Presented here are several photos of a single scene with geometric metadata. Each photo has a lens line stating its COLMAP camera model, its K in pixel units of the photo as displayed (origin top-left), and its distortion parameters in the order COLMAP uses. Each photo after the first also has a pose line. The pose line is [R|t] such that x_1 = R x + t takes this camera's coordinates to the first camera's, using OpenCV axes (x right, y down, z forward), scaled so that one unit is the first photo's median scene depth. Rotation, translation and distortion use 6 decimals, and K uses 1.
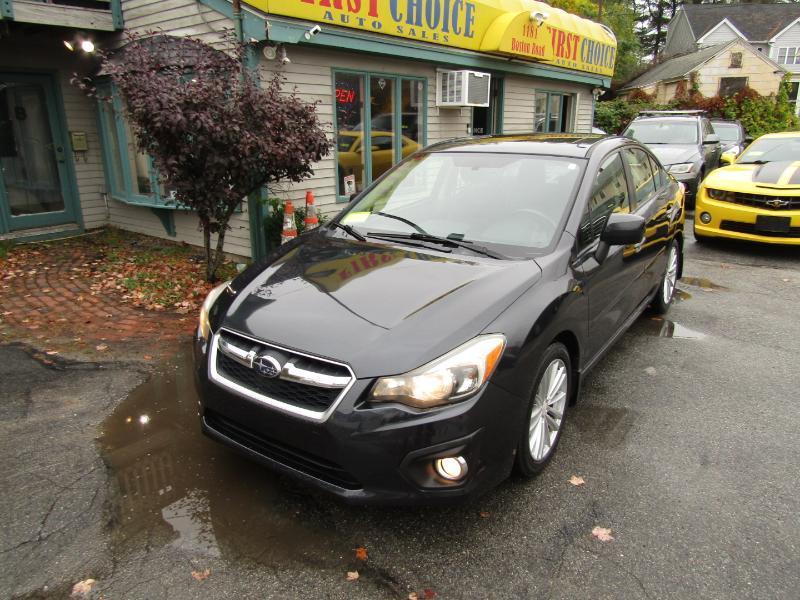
lens RADIAL K [[564.8, 0, 400.0], [0, 564.8, 300.0], [0, 0, 1]] dist [-0.013109, 0.000140]
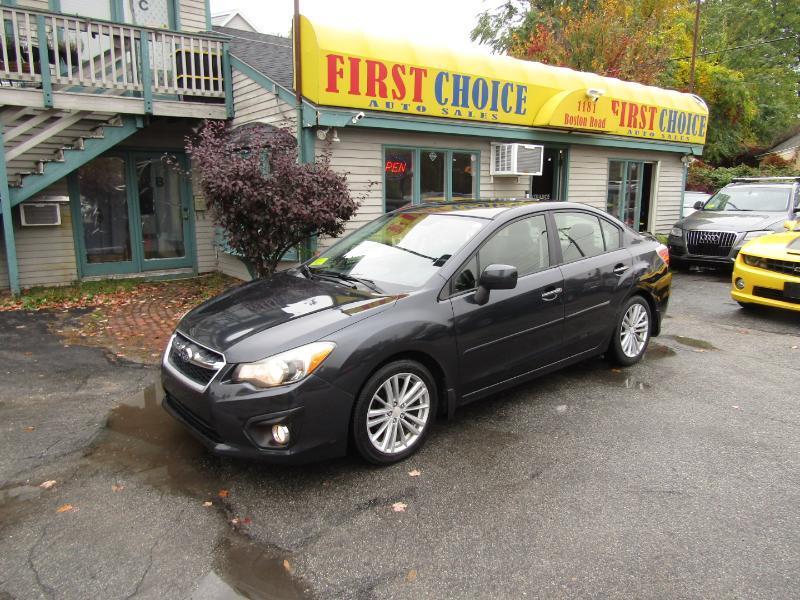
lens RADIAL K [[564.5, 0, 400.4], [0, 564.5, 298.0], [0, 0, 1]] dist [-0.012997, -0.000003]
pose [[0.966588, 0.049924, -0.251427, 0.255119], [-0.078100, 0.991573, -0.103356, 0.031679], [0.244148, 0.119539, 0.962342, -0.105885]]
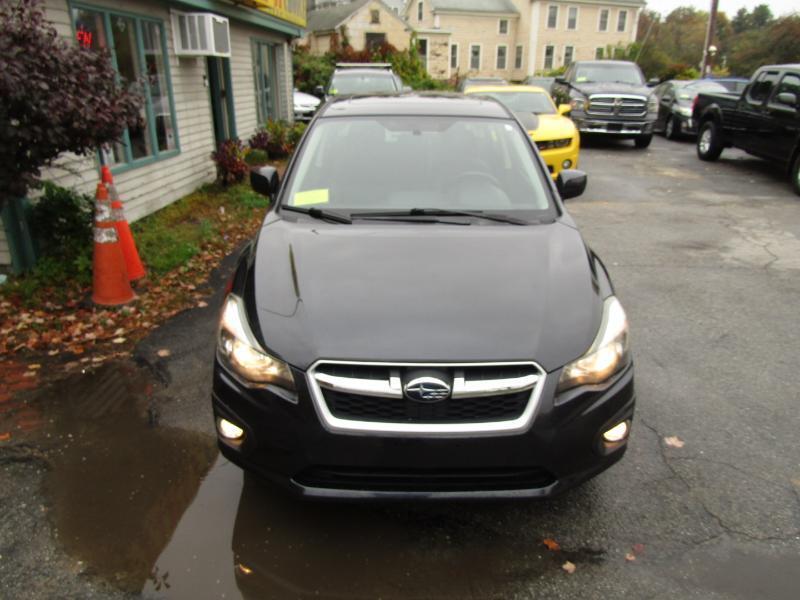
lens RADIAL K [[564.5, 0, 400.4], [0, 564.5, 298.0], [0, 0, 1]] dist [-0.012997, -0.000003]
pose [[0.812494, -0.200032, 0.547577, -0.276159], [0.155615, 0.979625, 0.126960, -0.050632], [-0.561816, -0.017943, 0.827068, 0.131235]]
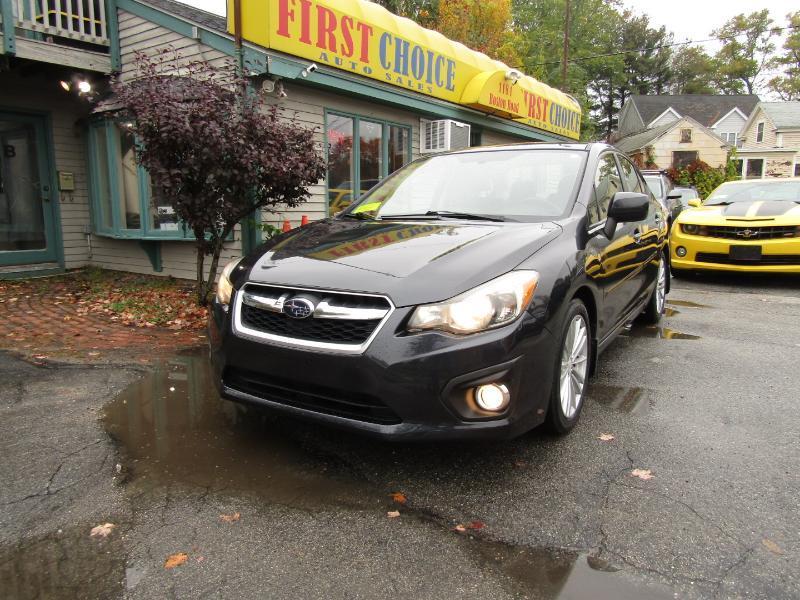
lens RADIAL K [[564.8, 0, 400.0], [0, 564.8, 300.0], [0, 0, 1]] dist [-0.013109, 0.000140]
pose [[0.998402, -0.002457, 0.056449, -0.045296], [0.010125, 0.990663, -0.135956, 0.094374], [-0.055588, 0.136311, 0.989105, 0.004865]]
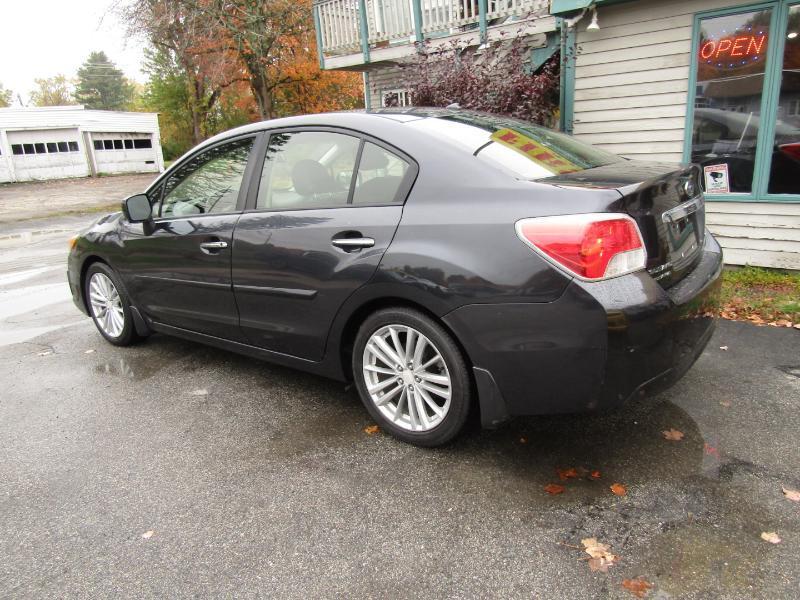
lens RADIAL K [[558.3, 0, 400.0], [0, 558.3, 300.0], [0, 0, 1]] dist [-0.000472, -0.000823]
pose [[-0.044459, 0.285408, -0.957374, 0.759812], [-0.242750, 0.926514, 0.287480, -0.204468], [0.969070, 0.245184, 0.028091, 0.776538]]
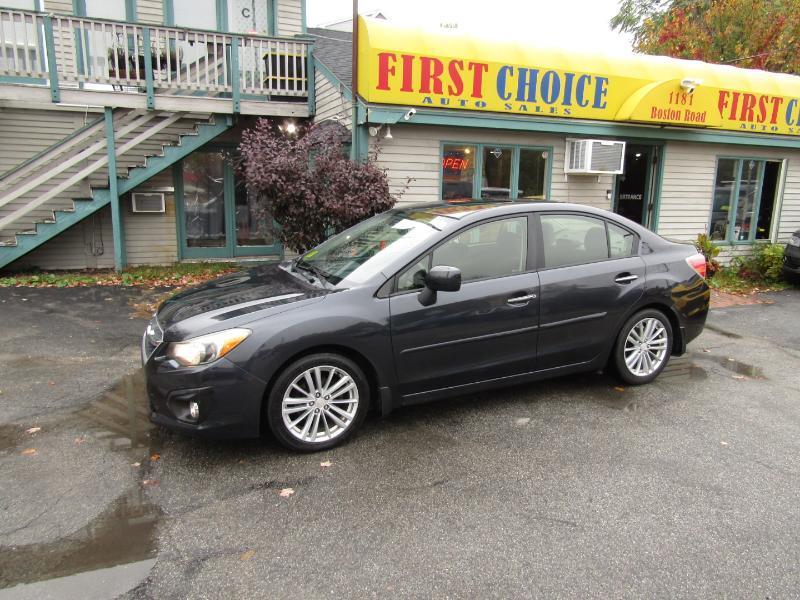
lens RADIAL K [[564.5, 0, 400.4], [0, 564.5, 298.0], [0, 0, 1]] dist [-0.012997, -0.000003]
pose [[0.870456, 0.113833, -0.478903, 0.453931], [-0.164551, 0.984215, -0.065145, 0.004340], [0.463928, 0.135510, 0.875447, -0.035271]]
